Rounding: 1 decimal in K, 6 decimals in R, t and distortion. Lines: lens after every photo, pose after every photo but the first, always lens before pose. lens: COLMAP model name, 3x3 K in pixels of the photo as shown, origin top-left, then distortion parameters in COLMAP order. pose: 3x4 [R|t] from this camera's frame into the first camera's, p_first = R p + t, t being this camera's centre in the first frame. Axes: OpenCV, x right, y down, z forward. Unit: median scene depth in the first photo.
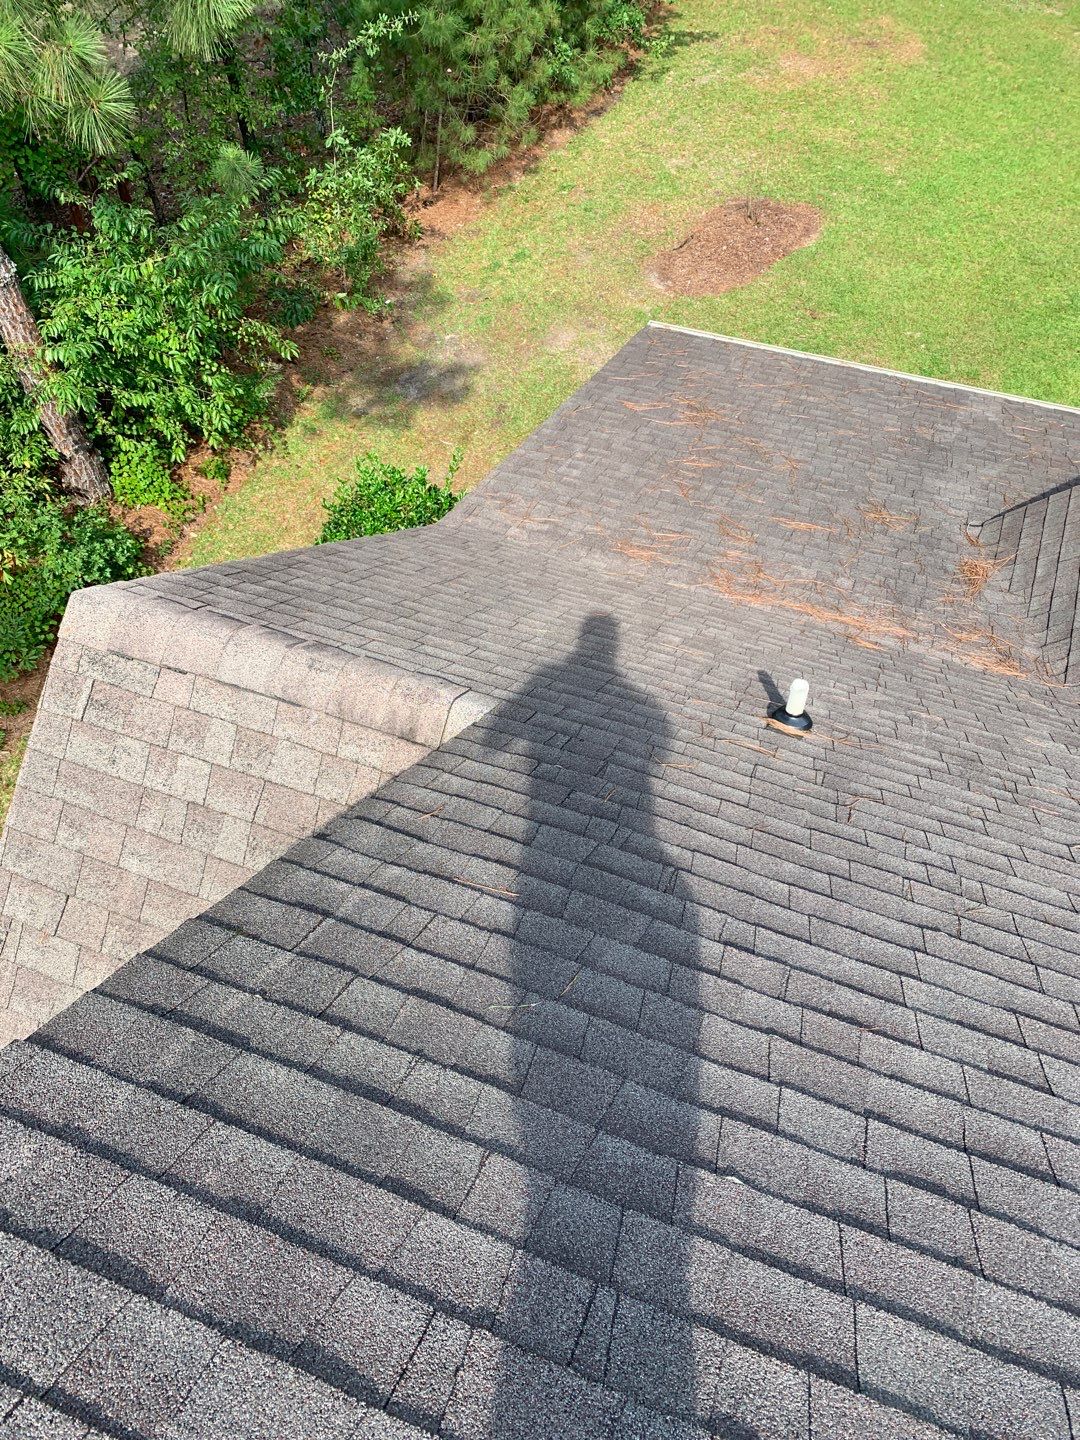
lens RADIAL K [[1101.1, 0, 552.2], [0, 1101.1, 727.6], [0, 0, 1]] dist [0.026718, -0.021612]
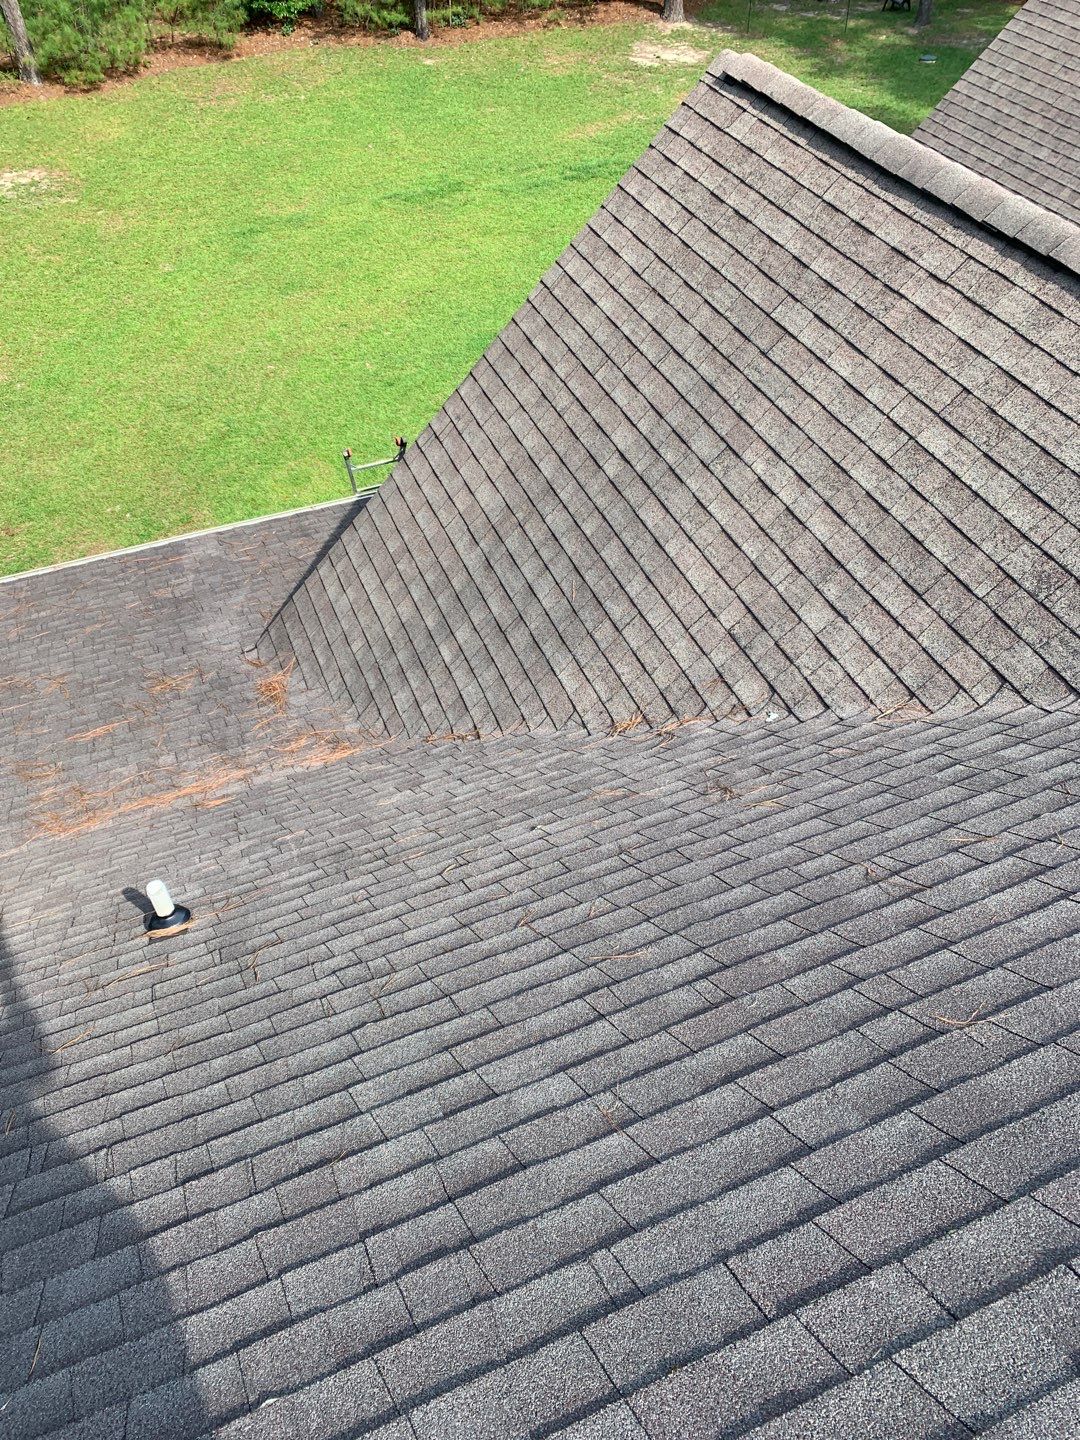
lens RADIAL K [[1101.1, 0, 563.6], [0, 1101.1, 720.2], [0, 0, 1]] dist [0.026718, -0.021612]
pose [[0.711508, -0.495594, 0.498140, 0.109591], [0.554992, 0.831153, 0.034194, 0.010822], [-0.430977, 0.252135, 0.866422, -0.084387]]
